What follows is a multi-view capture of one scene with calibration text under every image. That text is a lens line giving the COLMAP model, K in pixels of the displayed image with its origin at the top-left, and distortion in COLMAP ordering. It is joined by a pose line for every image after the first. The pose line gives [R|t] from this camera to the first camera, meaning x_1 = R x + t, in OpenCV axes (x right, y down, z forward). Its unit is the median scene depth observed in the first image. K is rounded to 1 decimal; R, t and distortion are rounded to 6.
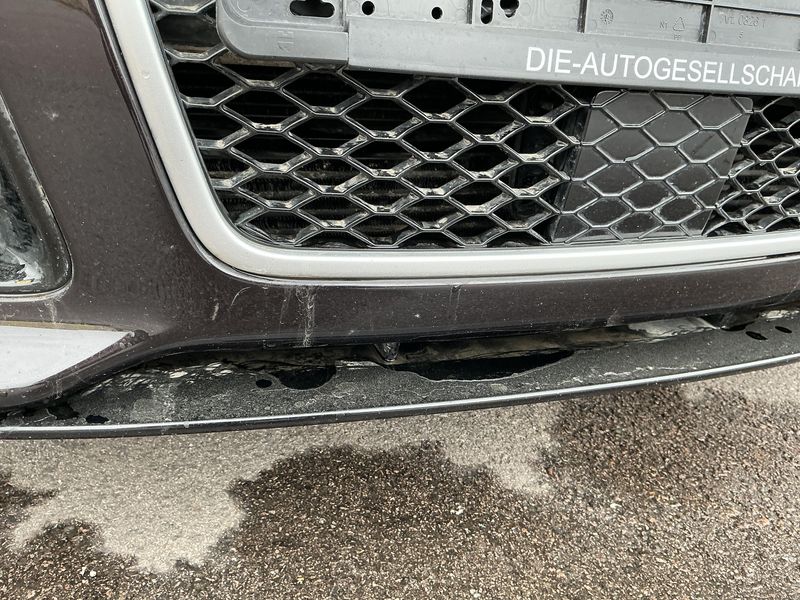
lens RADIAL K [[660.1, 0, 399.1], [0, 660.1, 297.5], [0, 0, 1]] dist [0.037635, -0.070843]
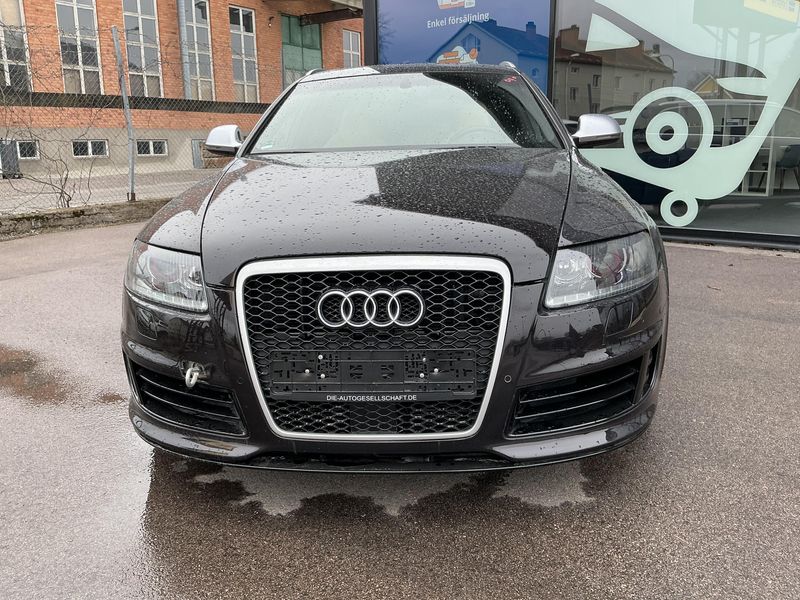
lens RADIAL K [[660.1, 0, 403.6], [0, 660.1, 300.6], [0, 0, 1]] dist [0.037635, -0.070843]
pose [[0.910941, -0.009942, -0.412416, 2.275930], [-0.065869, 0.983379, -0.169197, -0.223738], [0.407244, 0.181294, 0.895145, -2.749867]]
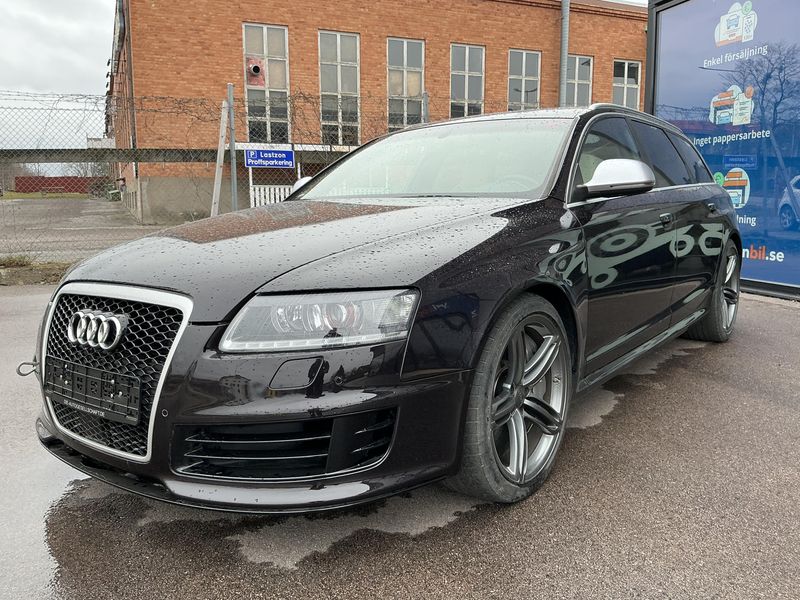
lens RADIAL K [[660.1, 0, 391.8], [0, 660.1, 301.1], [0, 0, 1]] dist [0.037635, -0.070843]
pose [[0.558756, 0.031962, -0.828716, 5.443158], [-0.270408, 0.951670, -0.145617, -0.928966], [0.784009, 0.305455, 0.540394, -0.142832]]
